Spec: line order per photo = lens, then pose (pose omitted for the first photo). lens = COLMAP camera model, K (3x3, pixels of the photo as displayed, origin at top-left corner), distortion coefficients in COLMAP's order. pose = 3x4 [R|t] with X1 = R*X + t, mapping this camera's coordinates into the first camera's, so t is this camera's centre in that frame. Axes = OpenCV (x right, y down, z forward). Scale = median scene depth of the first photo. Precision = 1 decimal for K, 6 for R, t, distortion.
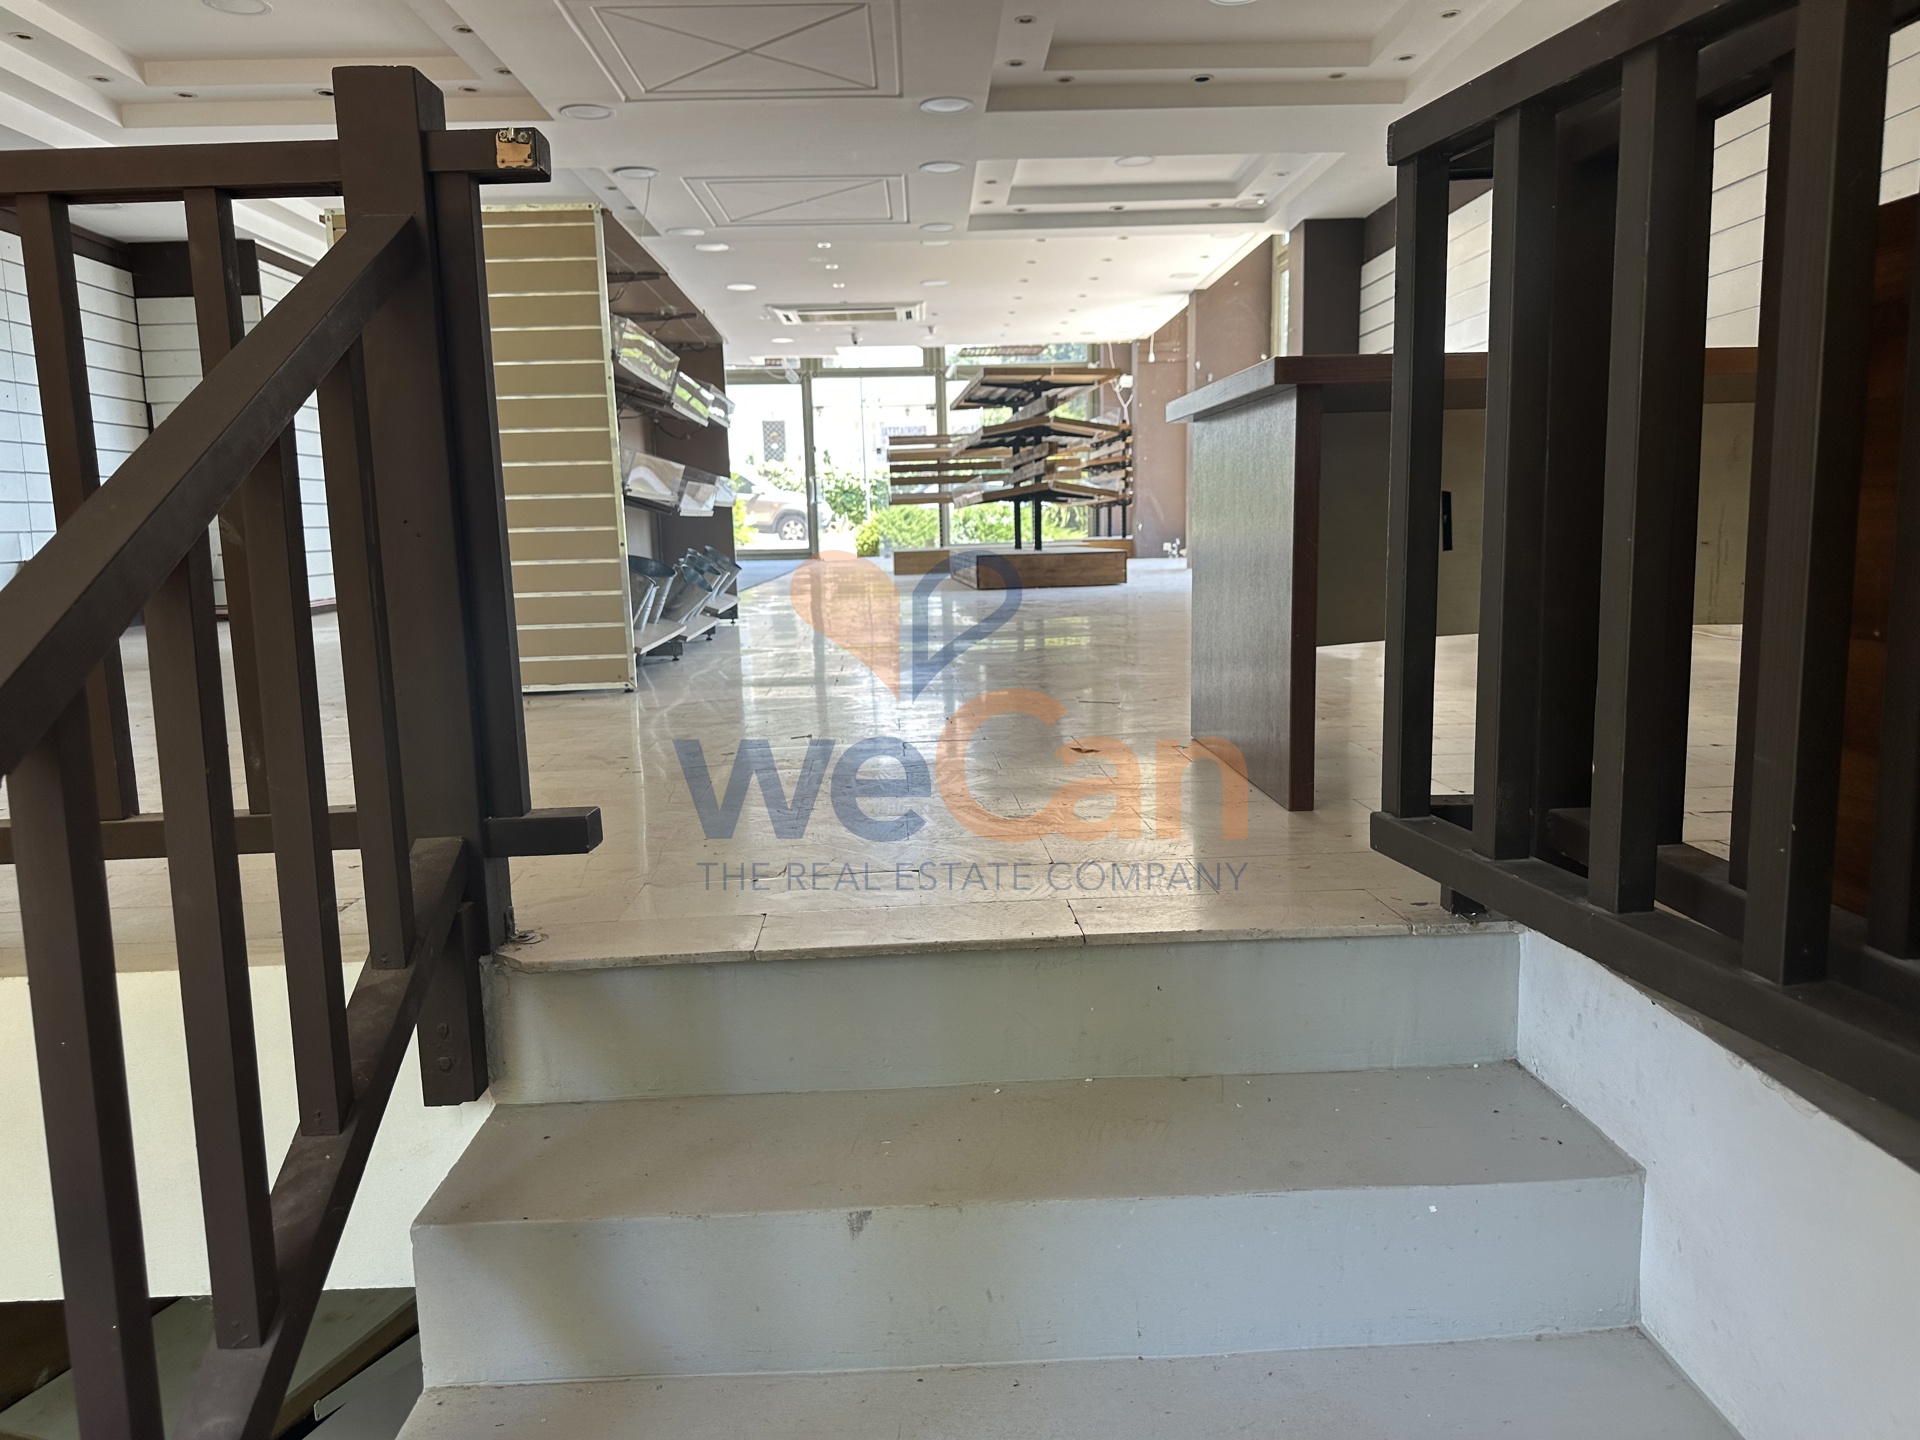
lens RADIAL K [[1348.6, 0, 958.1], [0, 1348.6, 729.7], [0, 0, 1]] dist [0.049771, -0.059578]
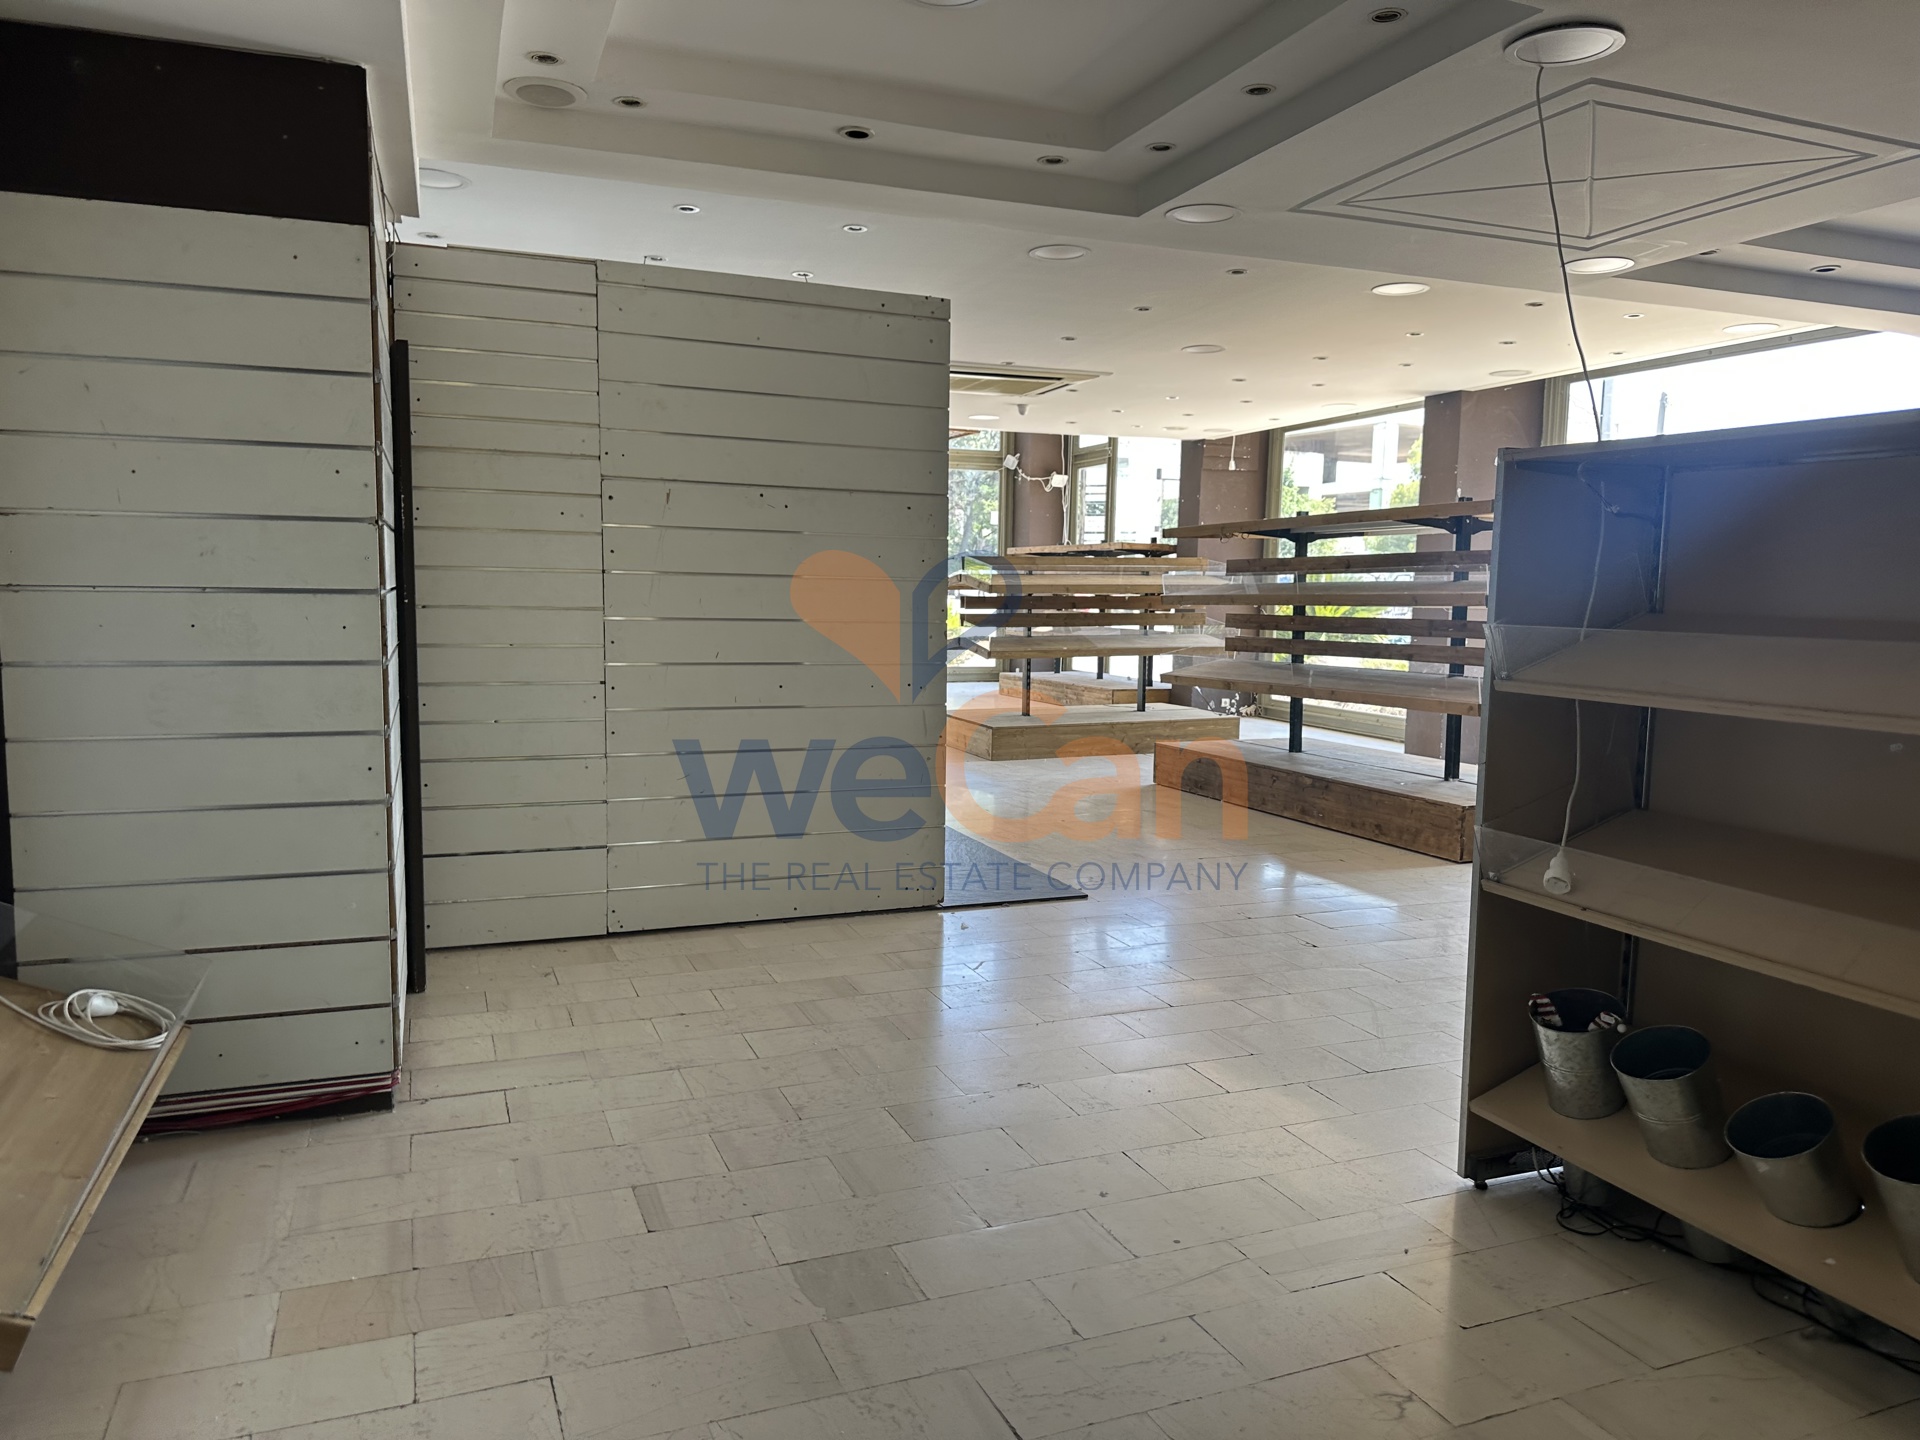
lens RADIAL K [[1348.6, 0, 979.0], [0, 1348.6, 727.8], [0, 0, 1]] dist [0.049771, -0.059578]
pose [[0.942338, 0.006929, 0.334590, -0.302006], [0.009089, 0.998887, -0.046286, -0.107167], [-0.334538, 0.046658, 0.941227, 0.386228]]
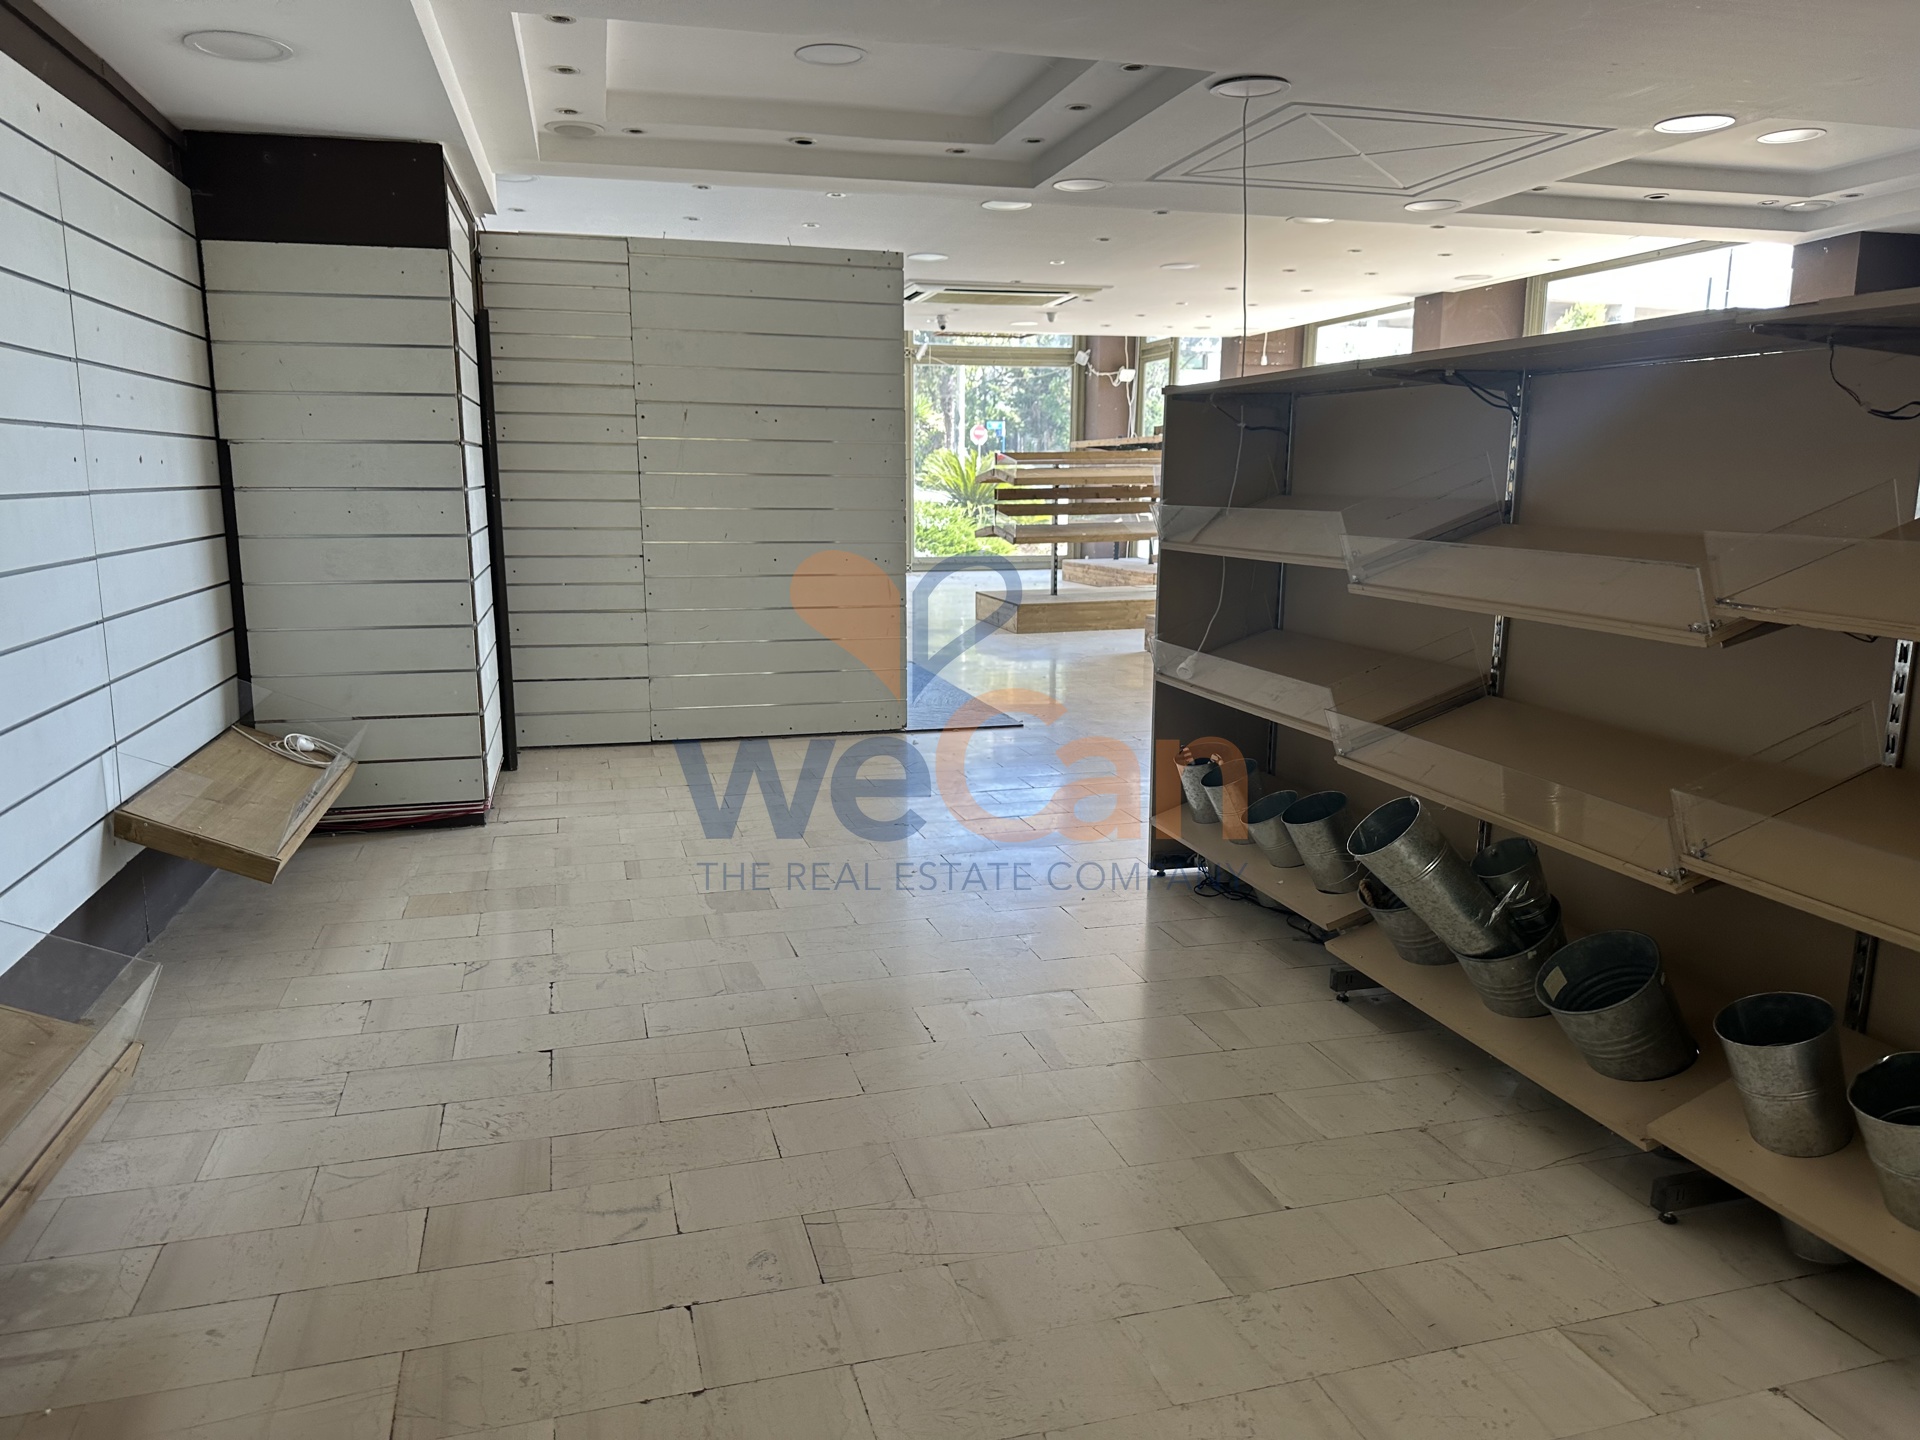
lens RADIAL K [[1348.6, 0, 964.3], [0, 1348.6, 731.4], [0, 0, 1]] dist [0.049771, -0.059578]
pose [[0.973374, -0.012614, 0.228876, -0.276531], [0.004988, 0.999414, 0.033867, -0.090550], [-0.229169, -0.031823, 0.972866, 0.263495]]
